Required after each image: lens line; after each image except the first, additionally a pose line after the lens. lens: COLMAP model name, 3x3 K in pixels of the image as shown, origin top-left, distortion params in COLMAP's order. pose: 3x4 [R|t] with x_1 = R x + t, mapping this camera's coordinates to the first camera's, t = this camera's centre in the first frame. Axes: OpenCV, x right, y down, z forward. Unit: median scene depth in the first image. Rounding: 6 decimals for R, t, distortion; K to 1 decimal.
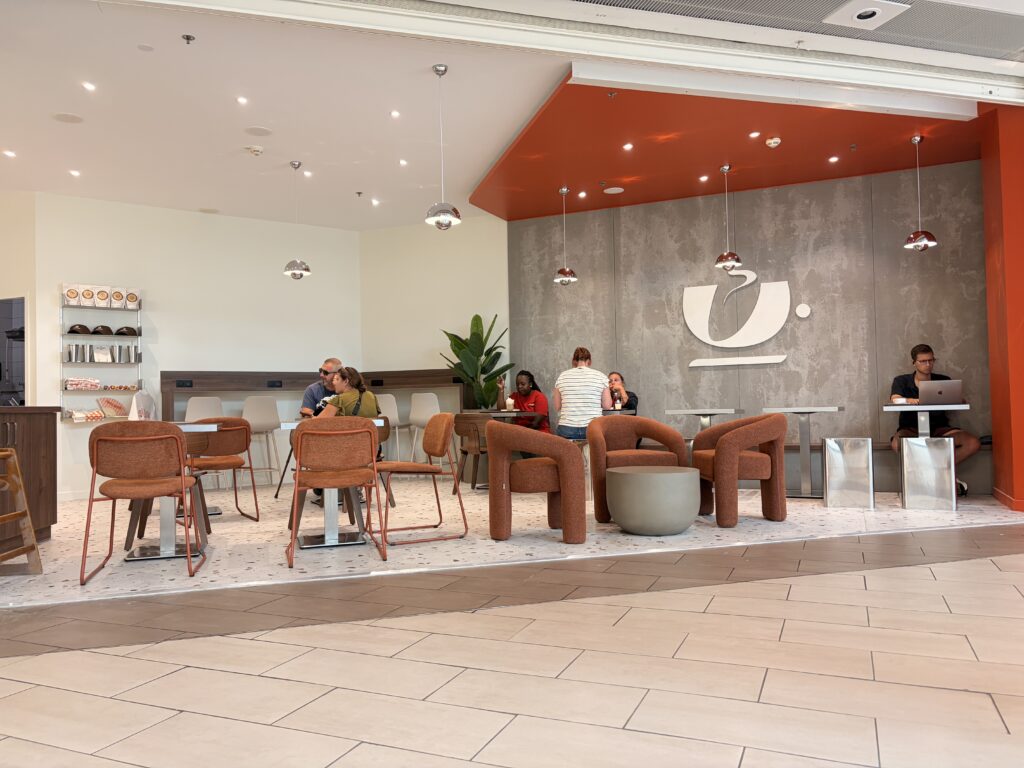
lens RADIAL K [[765.3, 0, 510.3], [0, 765.3, 379.4], [0, 0, 1]] dist [0.044665, -0.003191]
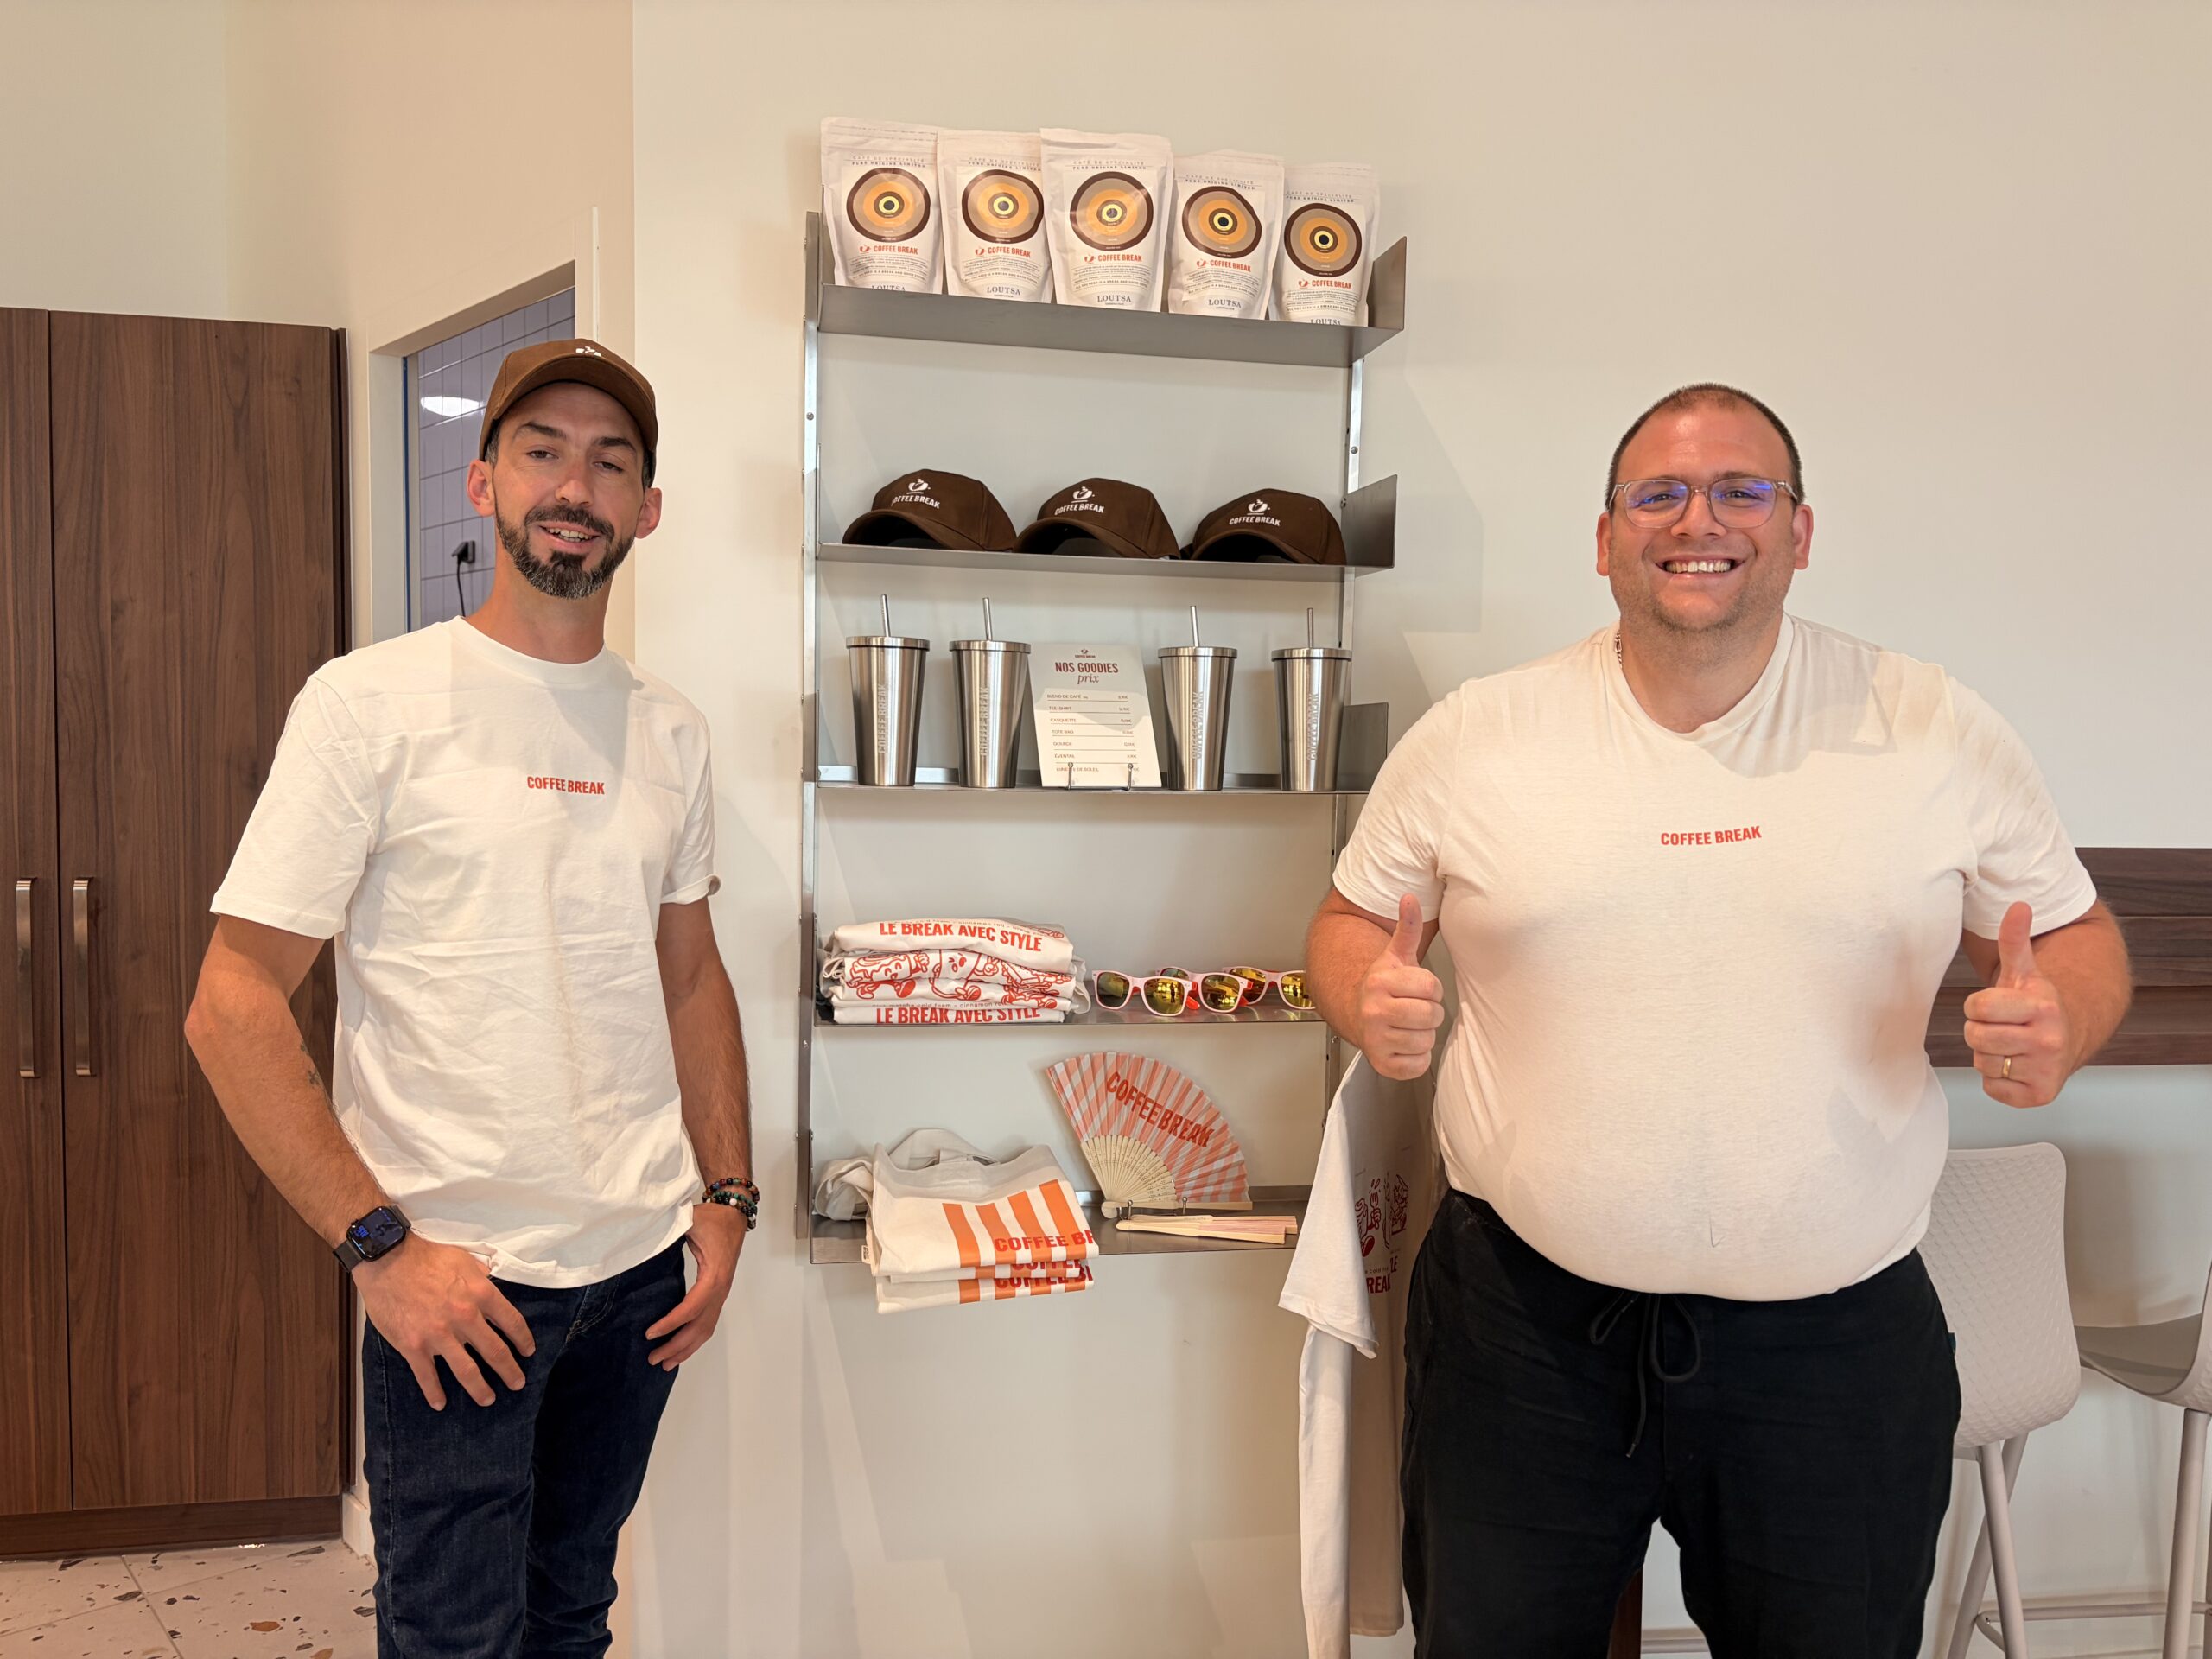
lens RADIAL K [[1653.2, 0, 1105.4], [0, 1653.2, 830.8], [0, 0, 1]] dist [0.044665, -0.003191]
pose [[0.899964, 0.079144, -0.428720, -0.412920], [-0.028347, 0.991926, 0.123608, -0.047211], [0.435041, -0.099090, 0.894942, 0.767586]]
